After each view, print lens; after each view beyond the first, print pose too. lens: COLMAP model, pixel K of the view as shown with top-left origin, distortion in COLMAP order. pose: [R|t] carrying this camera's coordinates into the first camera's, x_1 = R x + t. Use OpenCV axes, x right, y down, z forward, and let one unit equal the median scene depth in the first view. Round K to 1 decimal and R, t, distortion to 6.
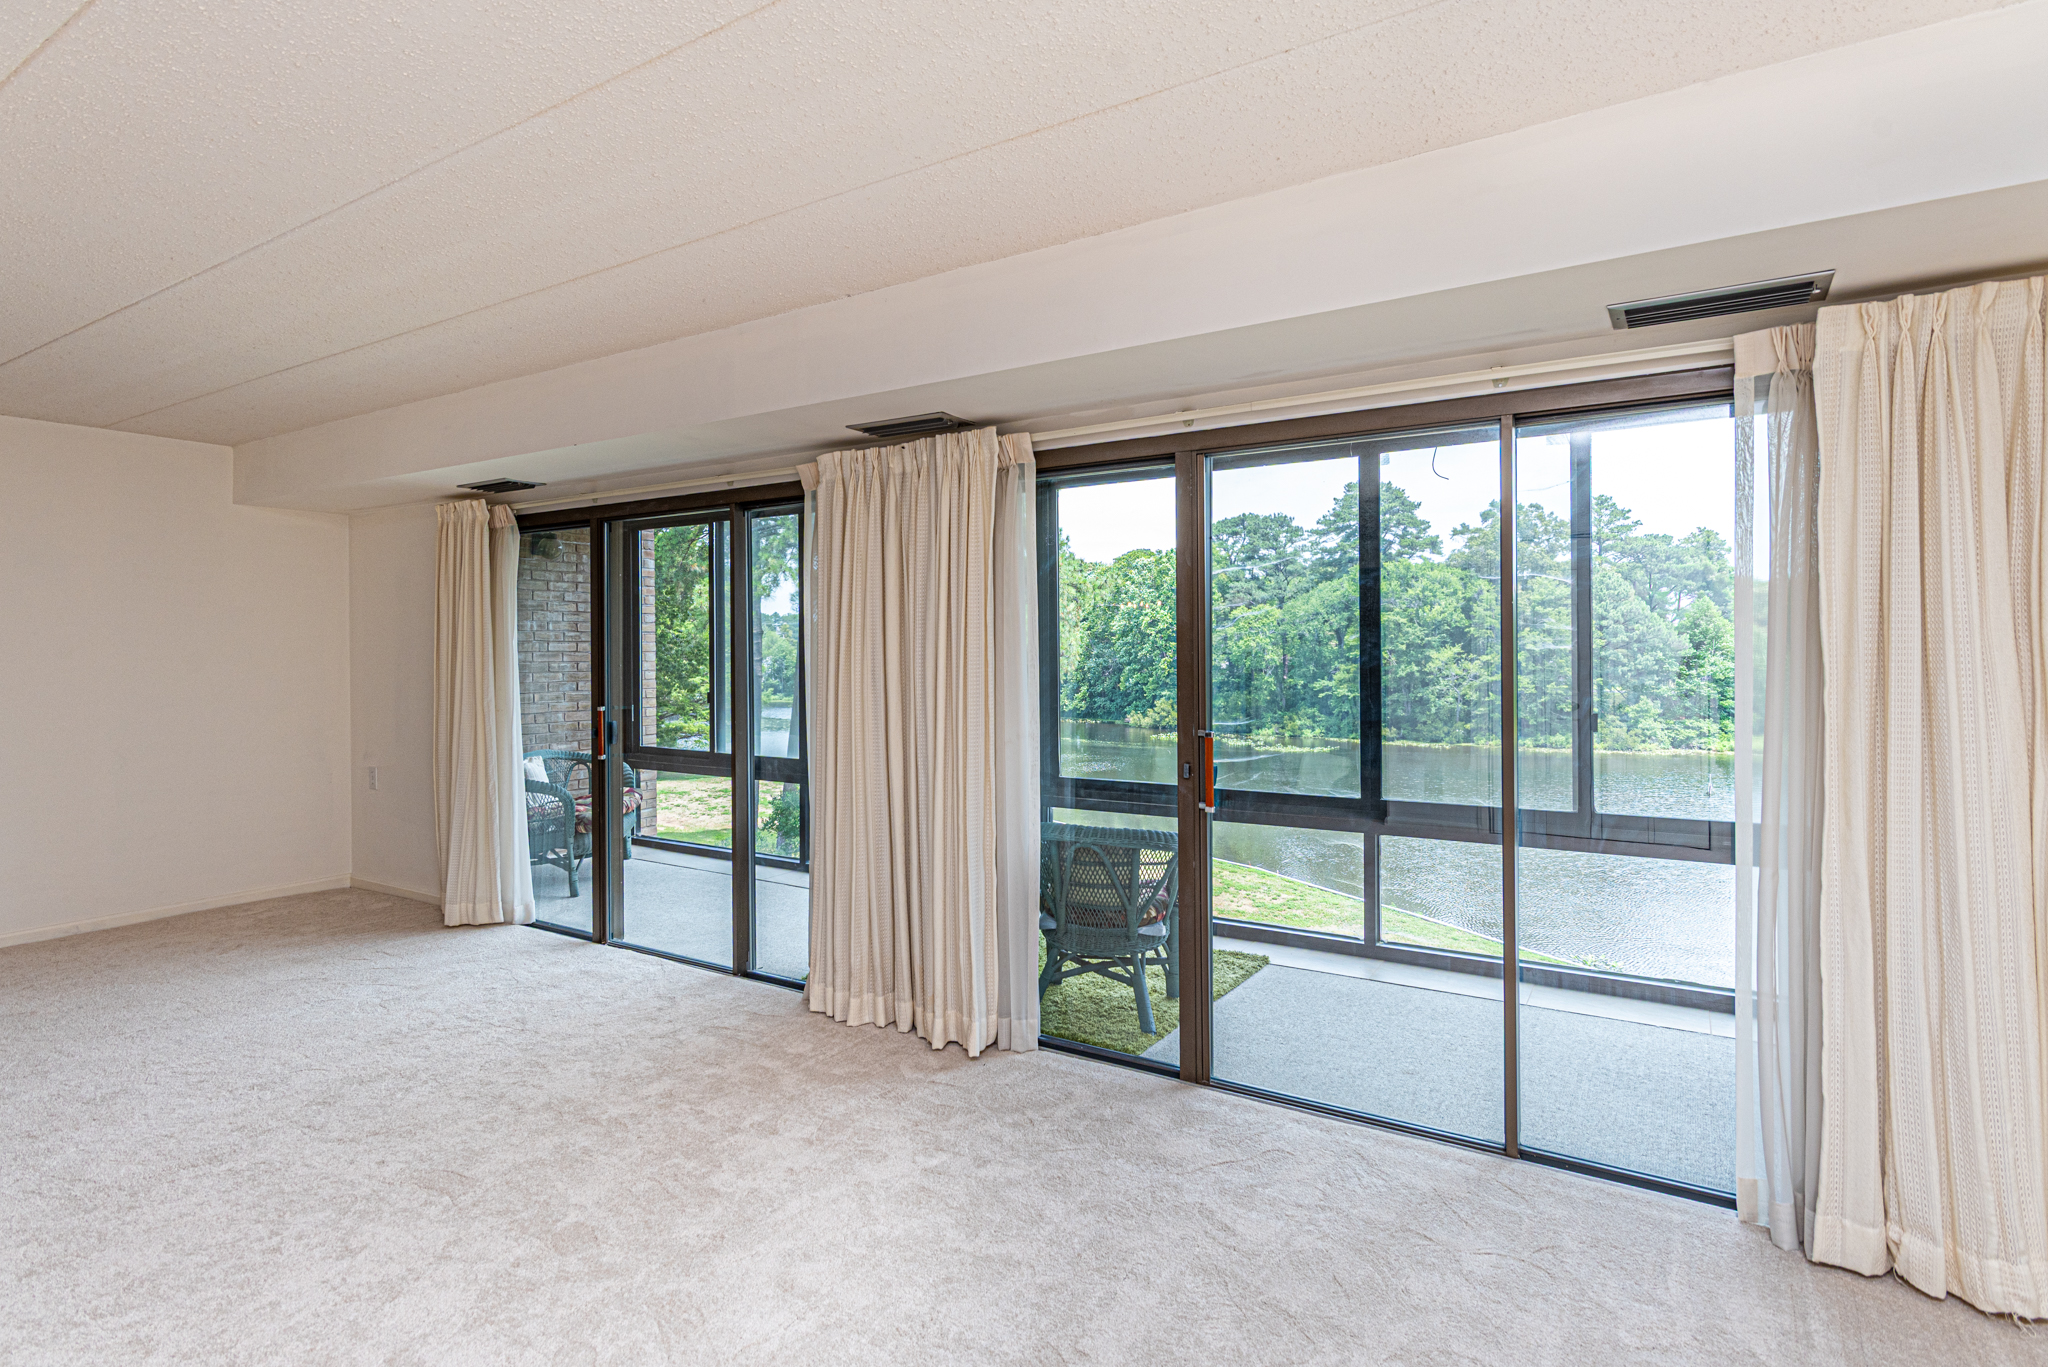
lens RADIAL K [[1010.9, 0, 1008.5], [0, 1010.9, 656.9], [0, 0, 1]] dist [0.002914, -0.002051]
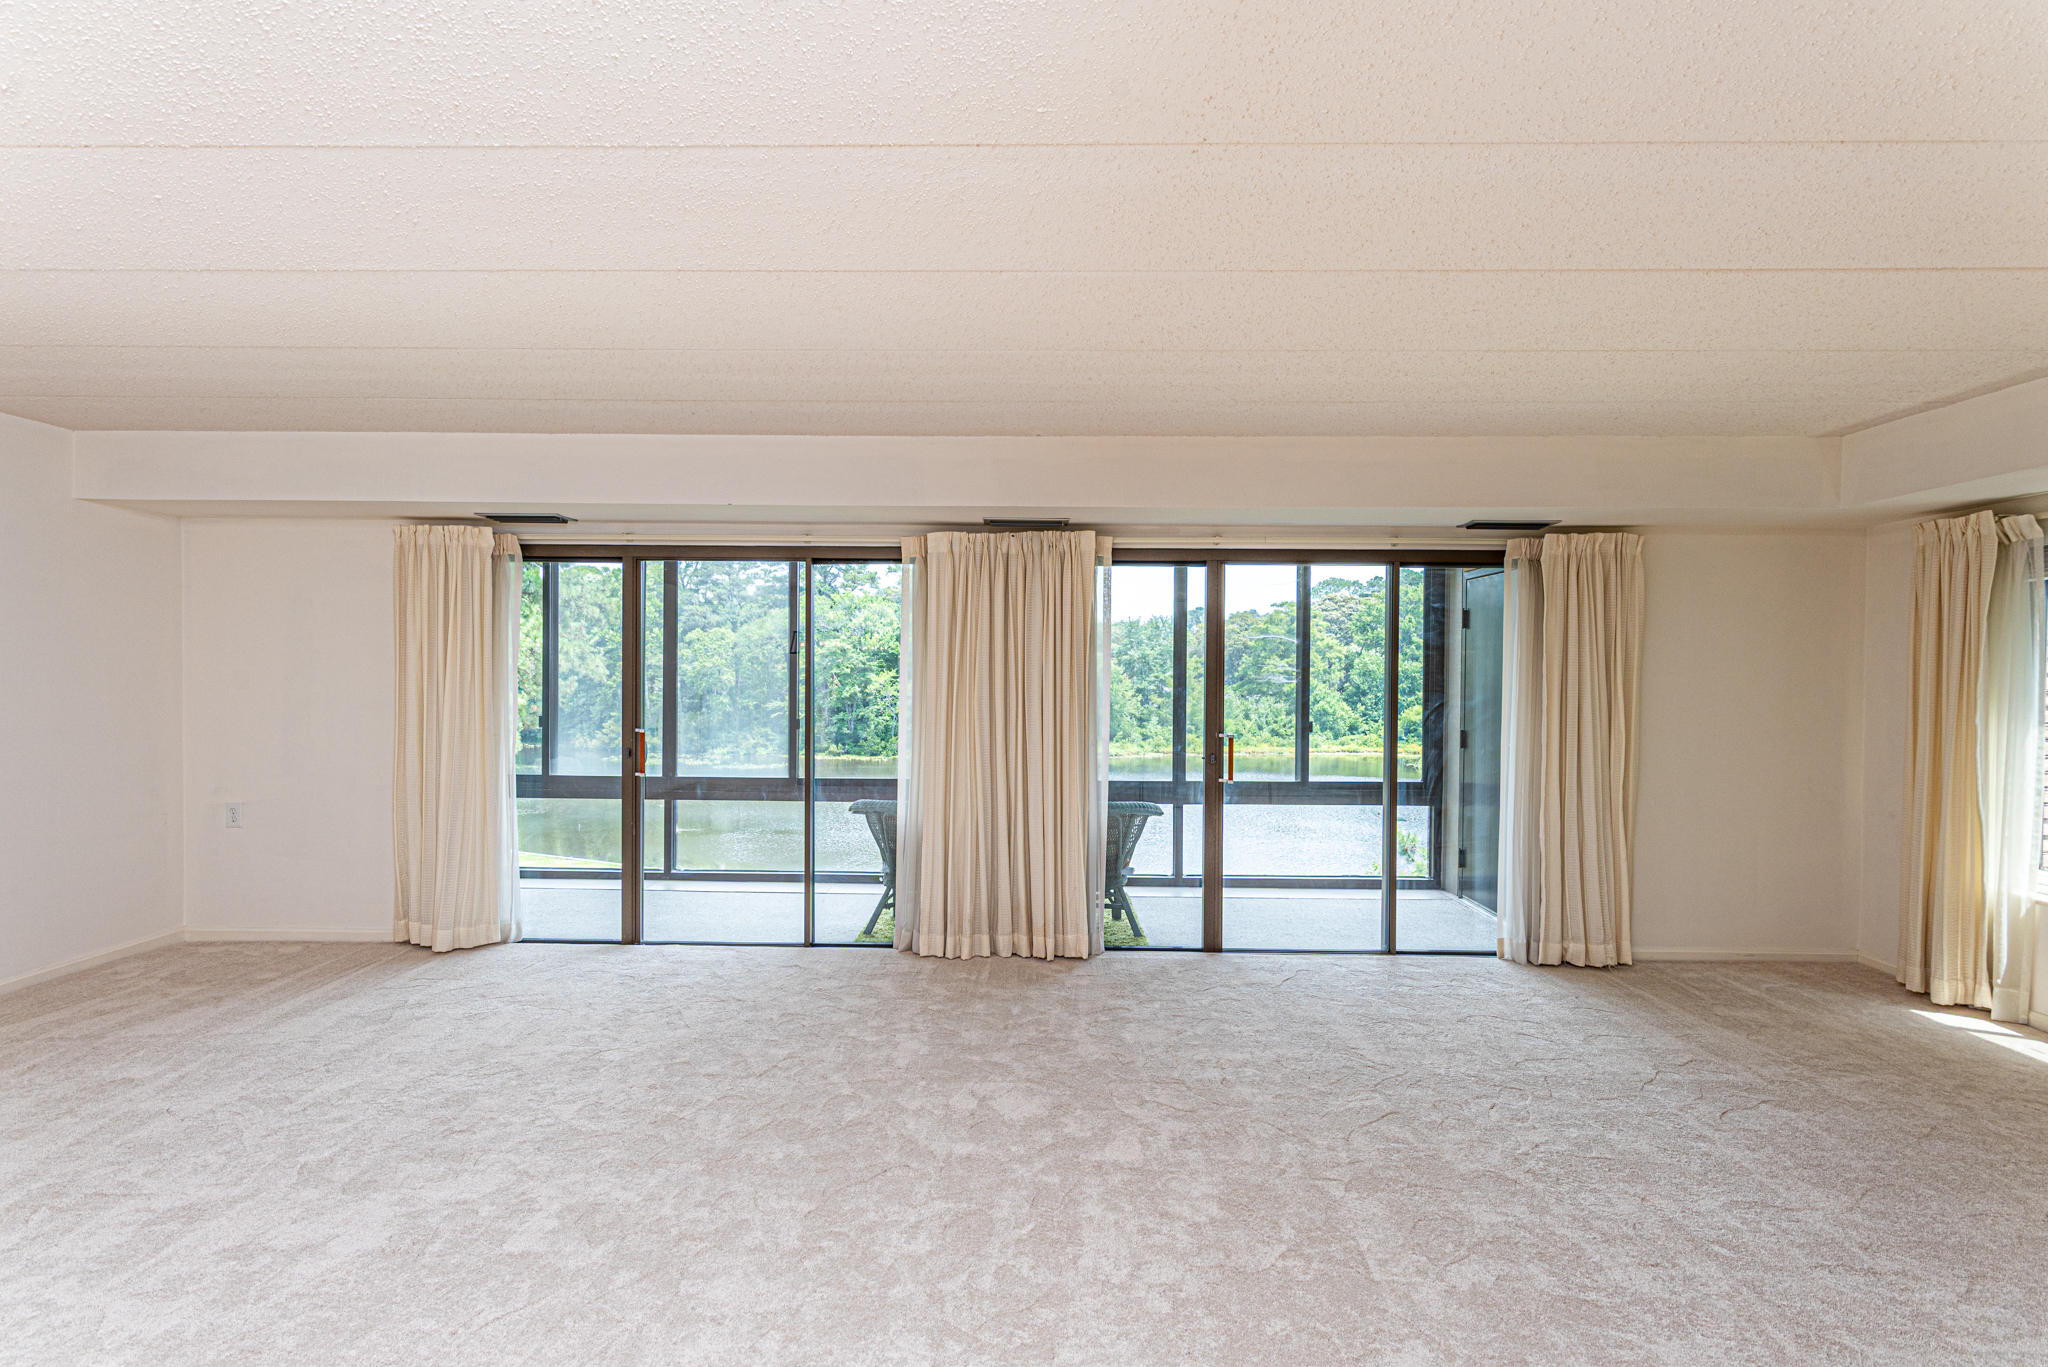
lens RADIAL K [[1010.9, 0, 1006.2], [0, 1010.9, 688.2], [0, 0, 1]] dist [0.002914, -0.002051]
pose [[0.861311, 0.003655, 0.508064, -0.787156], [-0.008825, 0.999931, 0.007767, -0.008189], [-0.508001, -0.011173, 0.861284, -0.180865]]
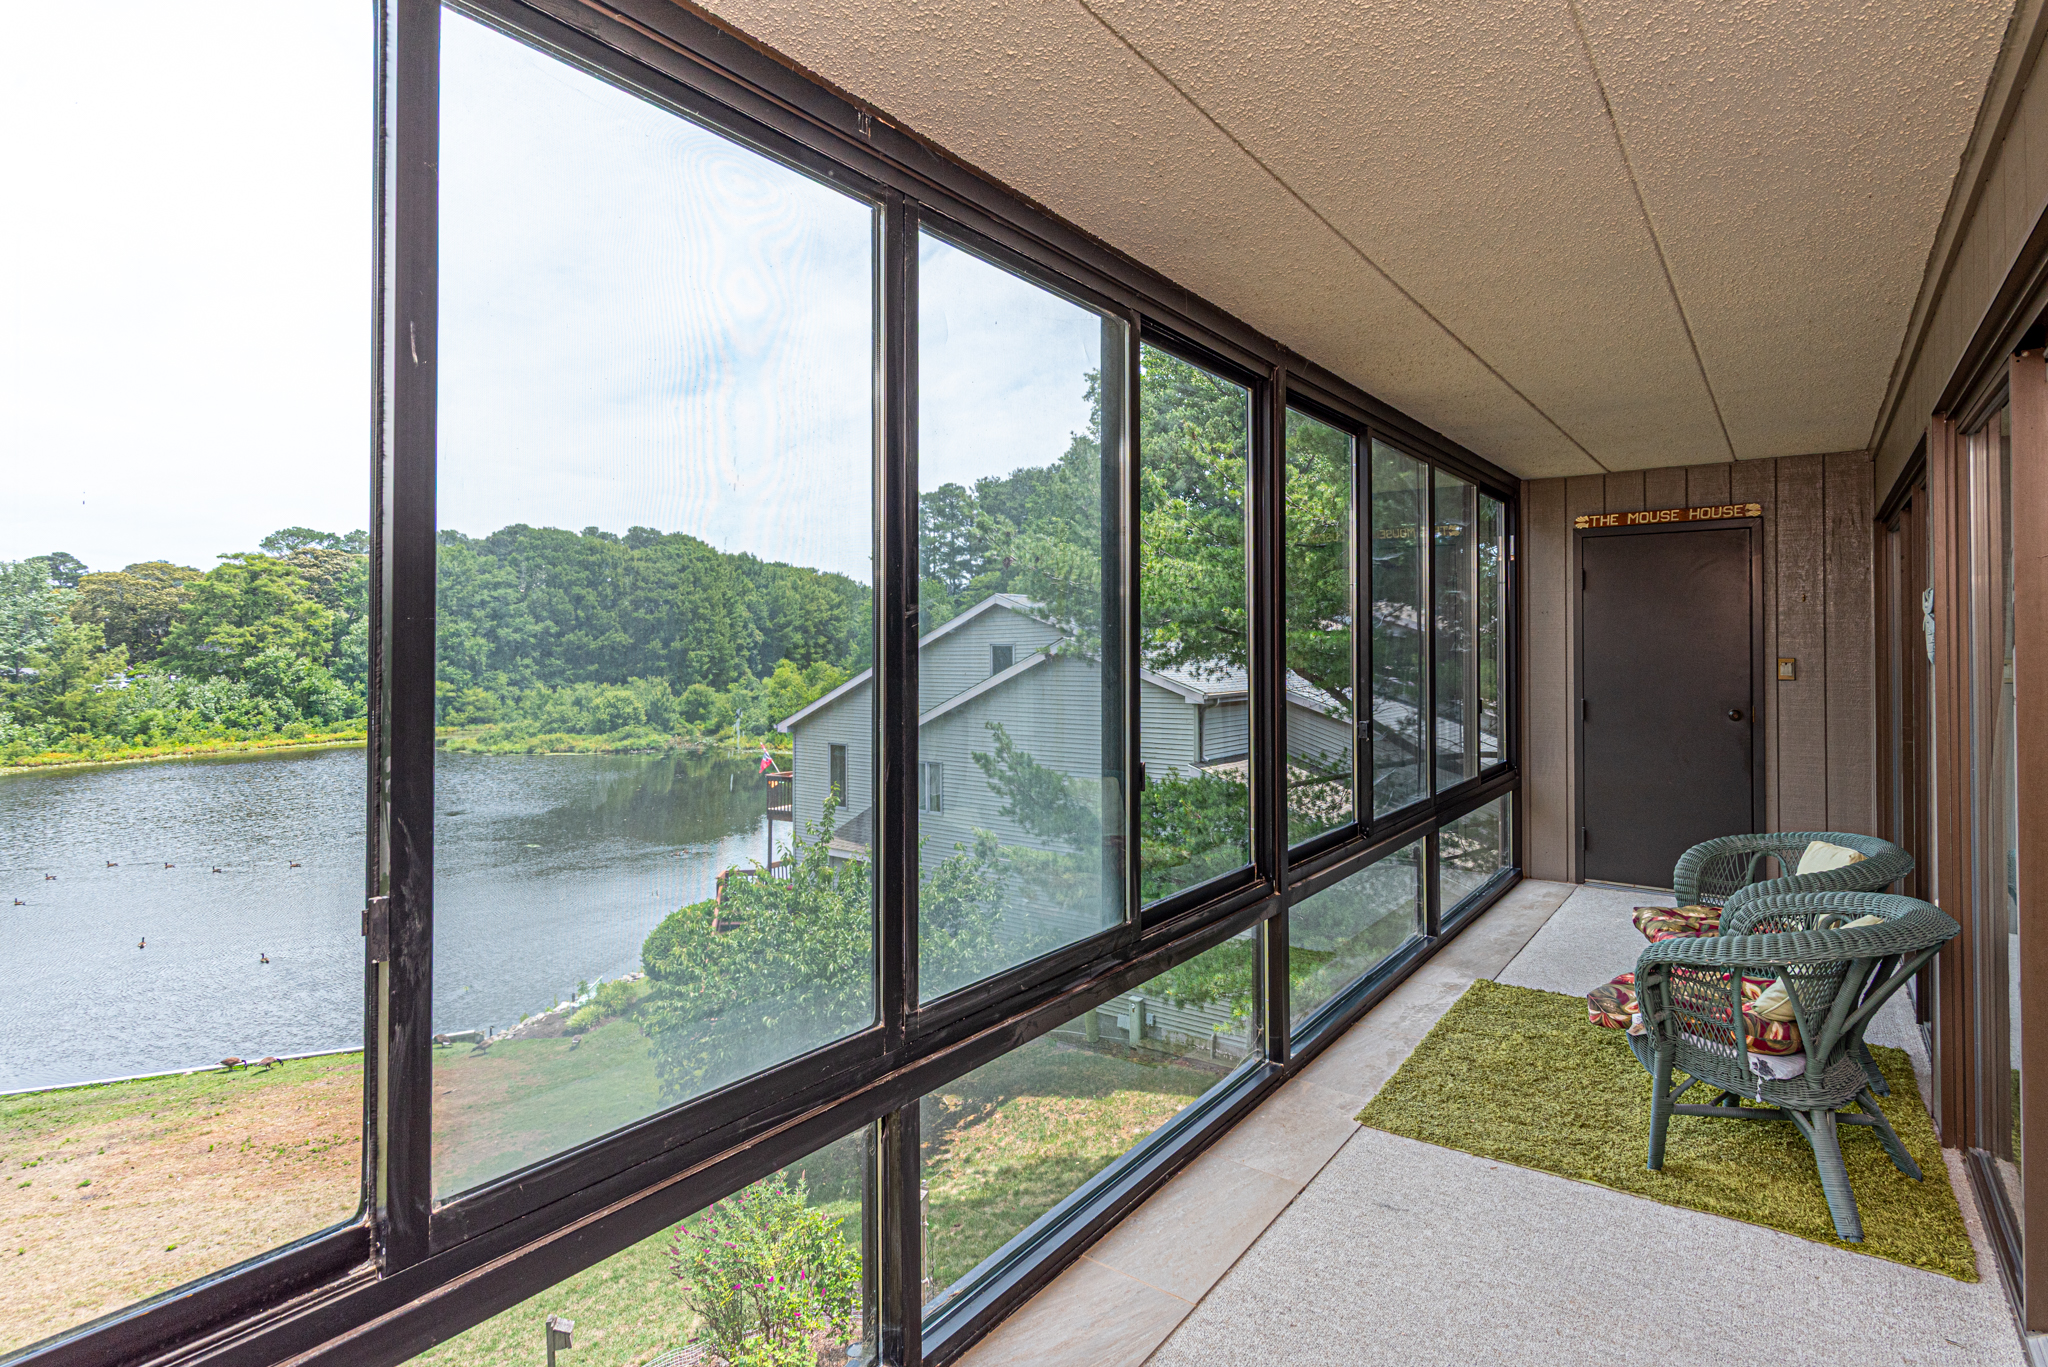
lens RADIAL K [[1010.9, 0, 1084.6], [0, 1010.9, 648.0], [0, 0, 1]] dist [0.002914, -0.002051]
pose [[0.041000, 0.003072, 0.999154, -0.826083], [0.007243, 0.999968, -0.003372, -0.011573], [-0.999133, 0.007375, 0.040977, 1.742334]]
